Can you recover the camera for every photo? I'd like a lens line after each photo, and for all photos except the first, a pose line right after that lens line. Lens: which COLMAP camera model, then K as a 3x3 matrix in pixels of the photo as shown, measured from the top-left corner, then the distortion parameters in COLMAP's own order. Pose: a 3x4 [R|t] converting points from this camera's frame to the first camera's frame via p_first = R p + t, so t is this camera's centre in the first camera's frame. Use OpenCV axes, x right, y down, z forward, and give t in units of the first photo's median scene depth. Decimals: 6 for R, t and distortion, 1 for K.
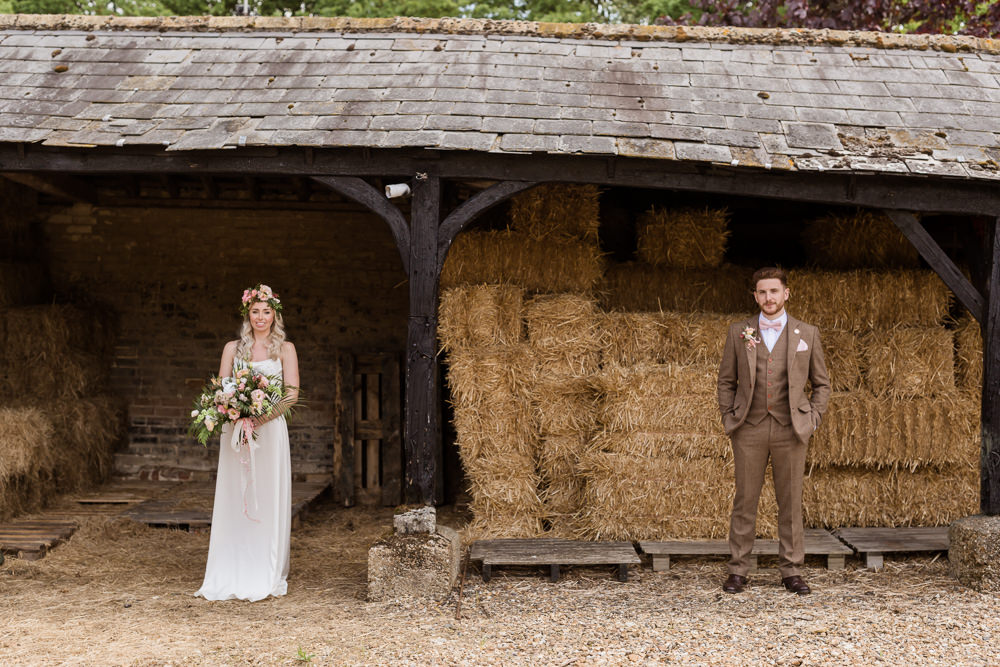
lens RADIAL K [[1377.6, 0, 496.8], [0, 1377.6, 334.7], [0, 0, 1]] dist [-0.016220, 0.000000]
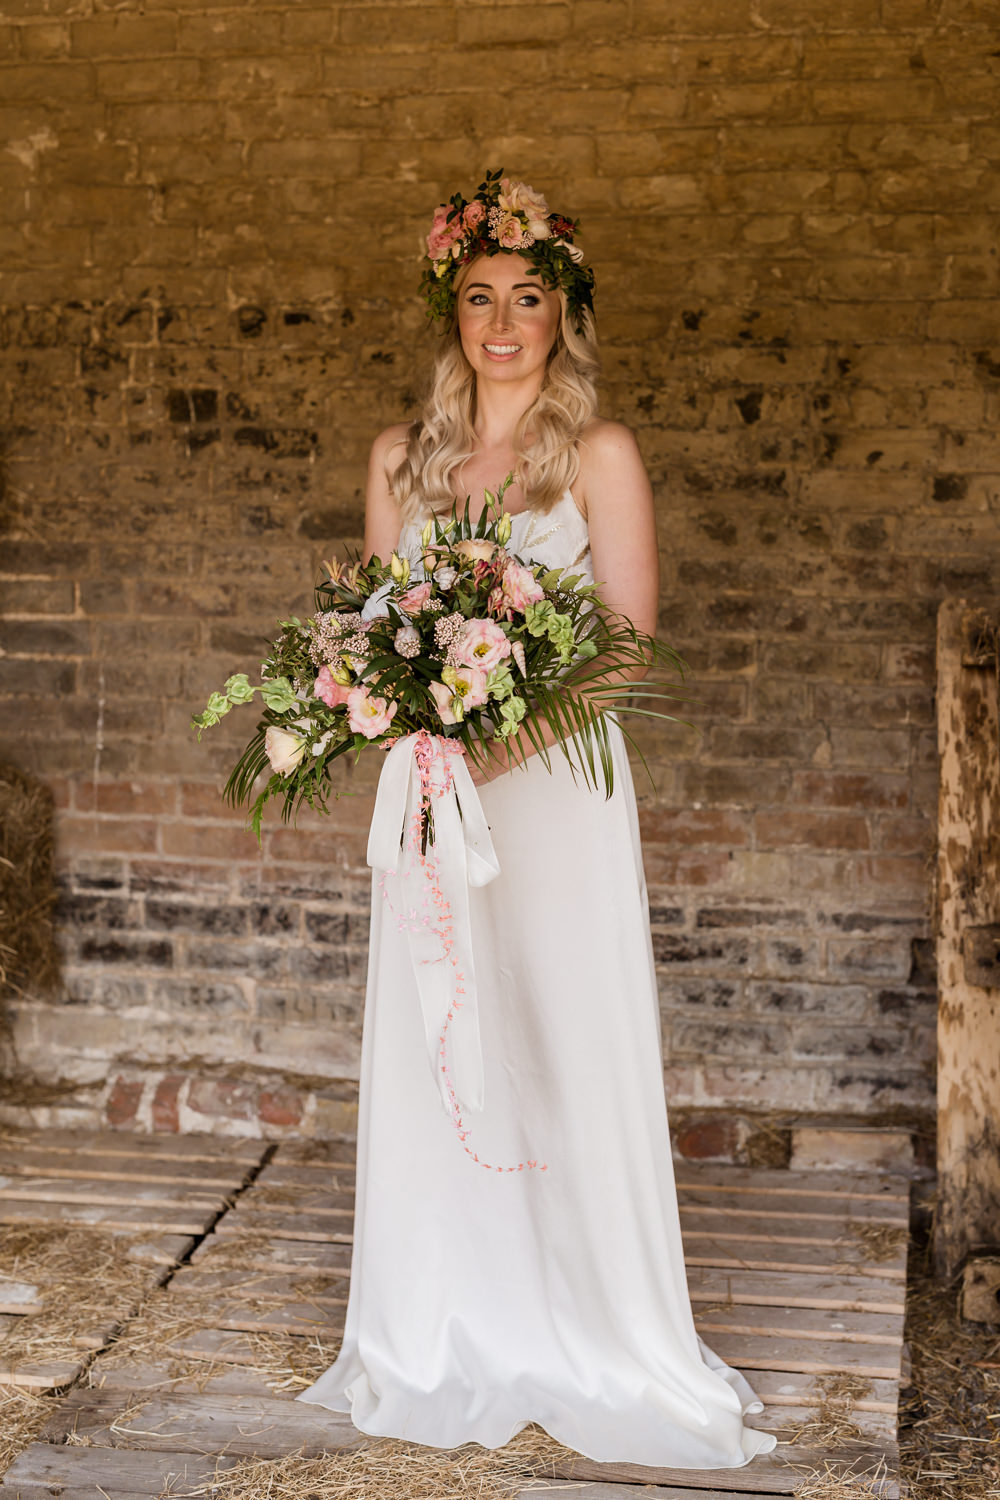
lens RADIAL K [[2066.4, 0, 498.9], [0, 2066.4, 744.7], [0, 0, 1]] dist [-0.016220, 0.000000]
pose [[0.986284, 0.003217, -0.165026, -0.127951], [0.022101, 0.988233, 0.151351, -0.015012], [0.163571, -0.152922, 0.974607, 0.654130]]
